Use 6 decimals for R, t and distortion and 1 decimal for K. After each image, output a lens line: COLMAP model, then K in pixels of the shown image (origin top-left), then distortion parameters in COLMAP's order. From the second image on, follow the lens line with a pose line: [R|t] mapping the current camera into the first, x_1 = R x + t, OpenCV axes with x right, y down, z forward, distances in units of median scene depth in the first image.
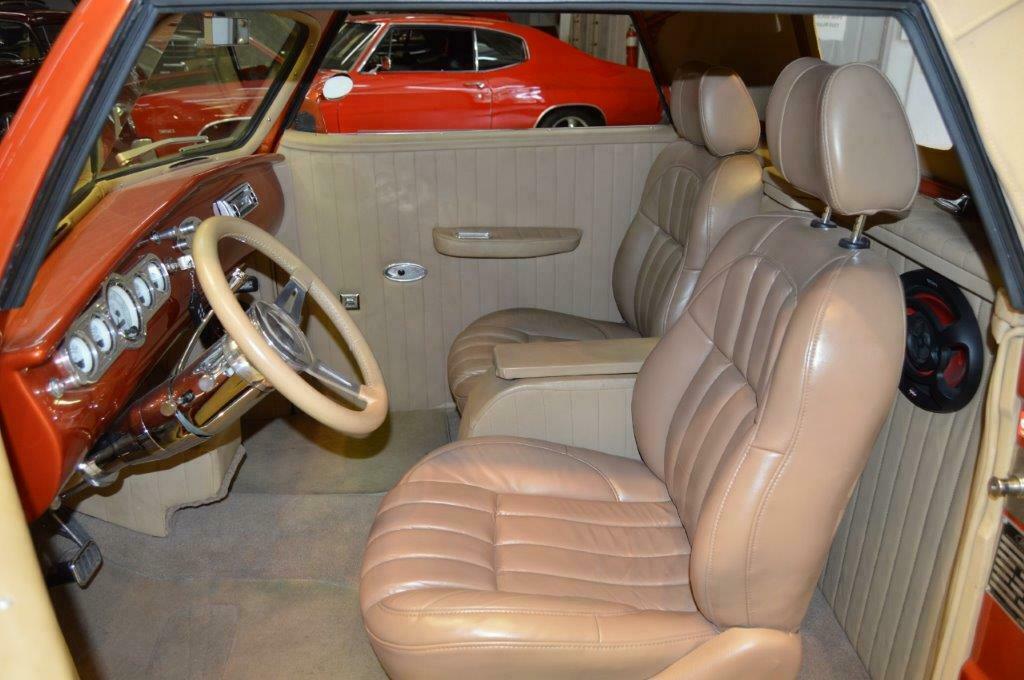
lens RADIAL K [[806.8, 0, 512.0], [0, 806.8, 340.0], [0, 0, 1]] dist [-0.064275, 0.004108]
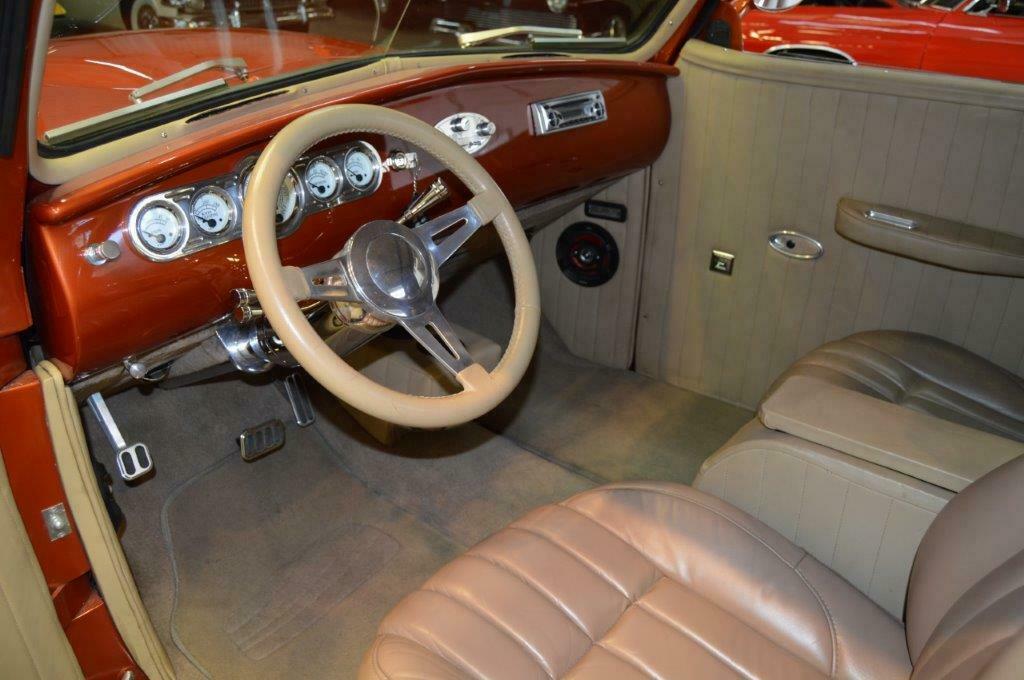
lens RADIAL K [[858.1, 0, 473.0], [0, 858.1, 341.9], [0, 0, 1]] dist [-0.096979, 0.043814]
pose [[0.766379, 0.309975, -0.562653, 0.147118], [-0.269754, 0.950200, 0.156054, -0.050334], [0.583006, 0.032182, 0.811831, 0.208639]]
